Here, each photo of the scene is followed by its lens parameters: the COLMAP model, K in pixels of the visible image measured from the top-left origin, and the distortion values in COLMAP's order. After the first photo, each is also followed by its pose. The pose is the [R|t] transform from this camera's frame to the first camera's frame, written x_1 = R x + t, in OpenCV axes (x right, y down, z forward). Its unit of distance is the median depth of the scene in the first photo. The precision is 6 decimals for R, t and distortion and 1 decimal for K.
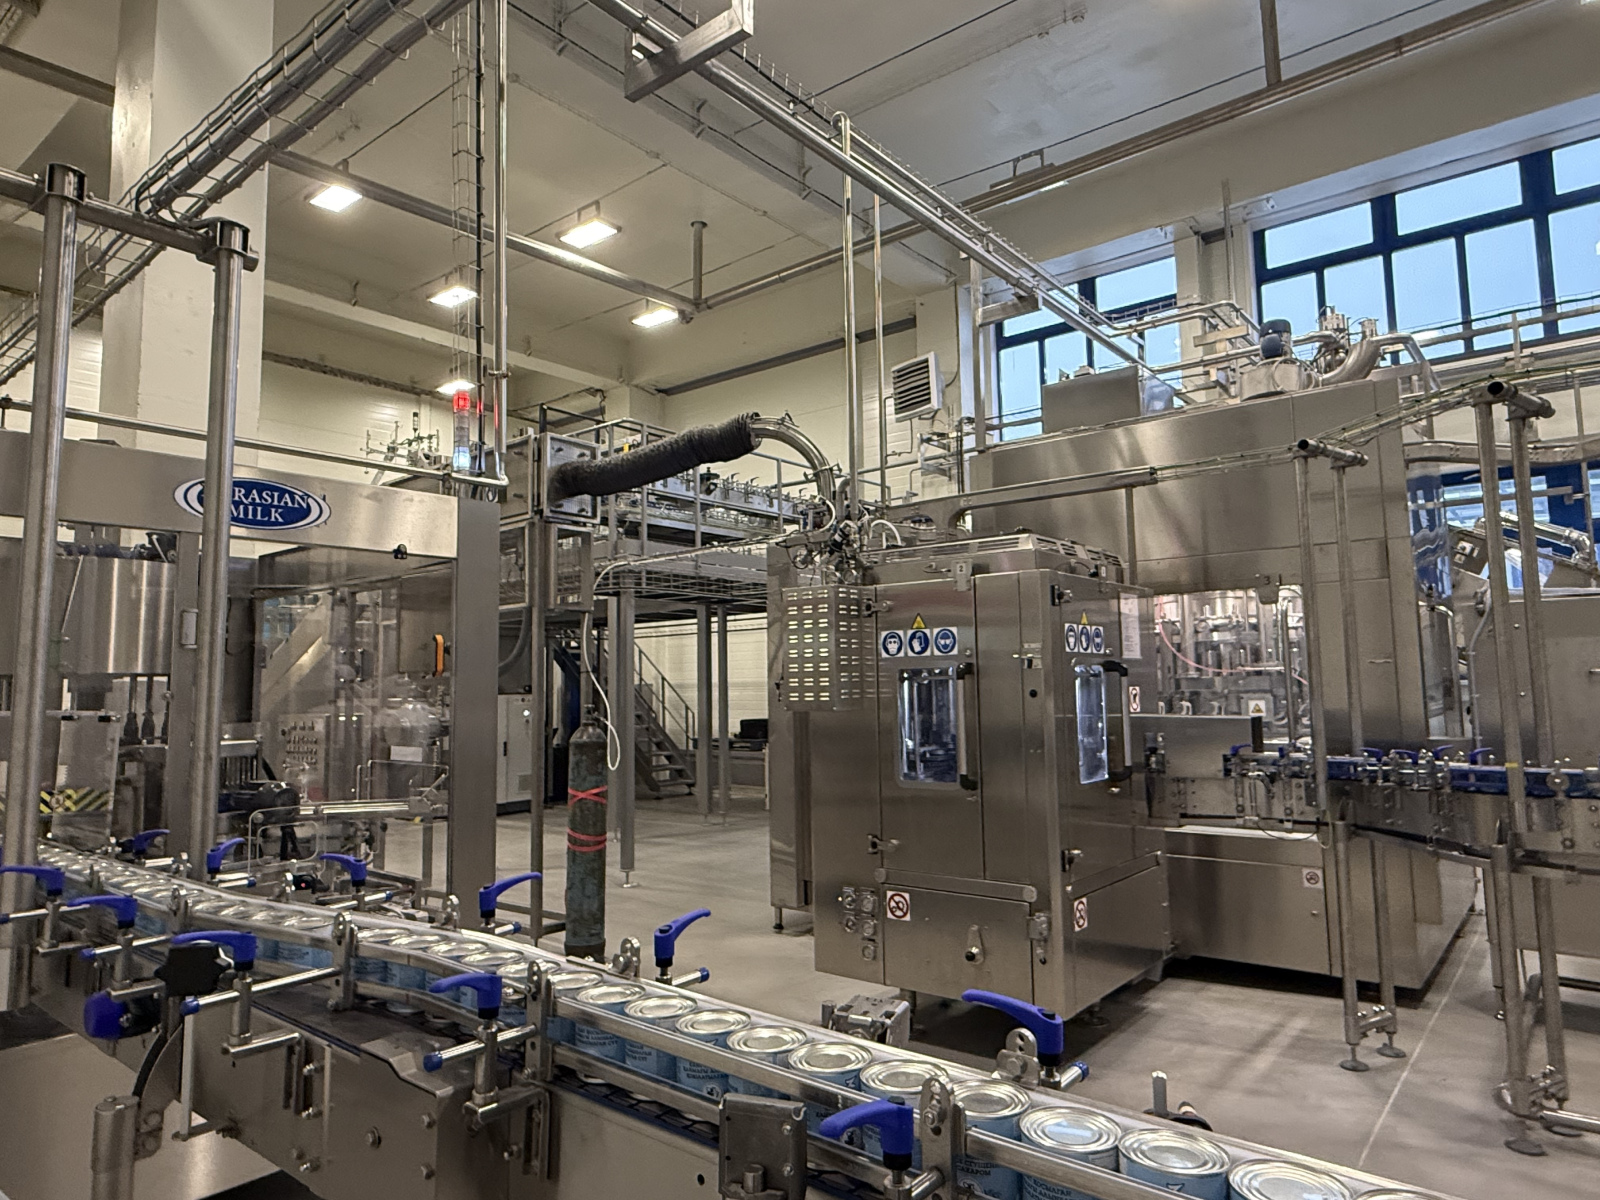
lens RADIAL K [[979.1, 0, 800.0], [0, 979.1, 600.0], [0, 0, 1]] dist [0.001173, 0.001173]
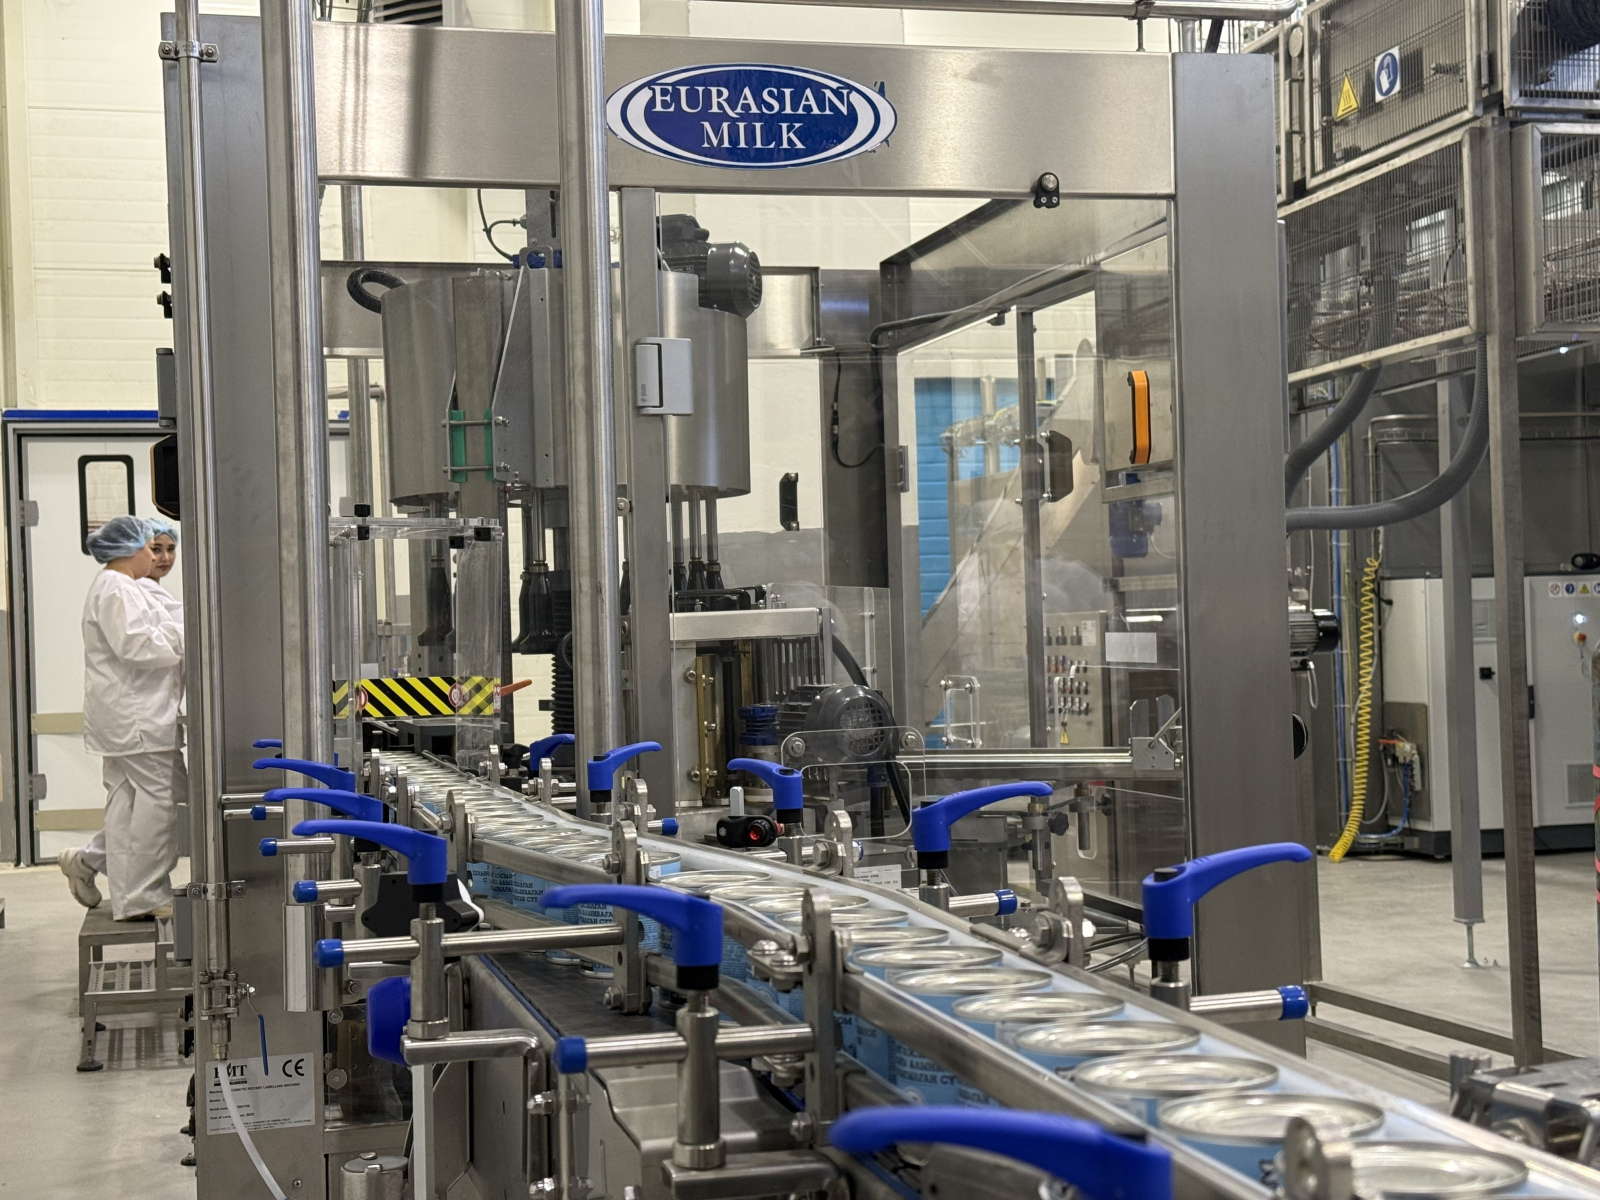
lens RADIAL K [[2269.5, 0, 800.0], [0, 2269.5, 600.0], [0, 0, 1]] dist [0.084943, -0.028878]
pose [[0.809120, -0.017450, -0.587385, 0.130133], [0.072839, 0.994829, 0.070782, 0.063358], [0.583112, -0.100055, 0.806207, 0.067759]]
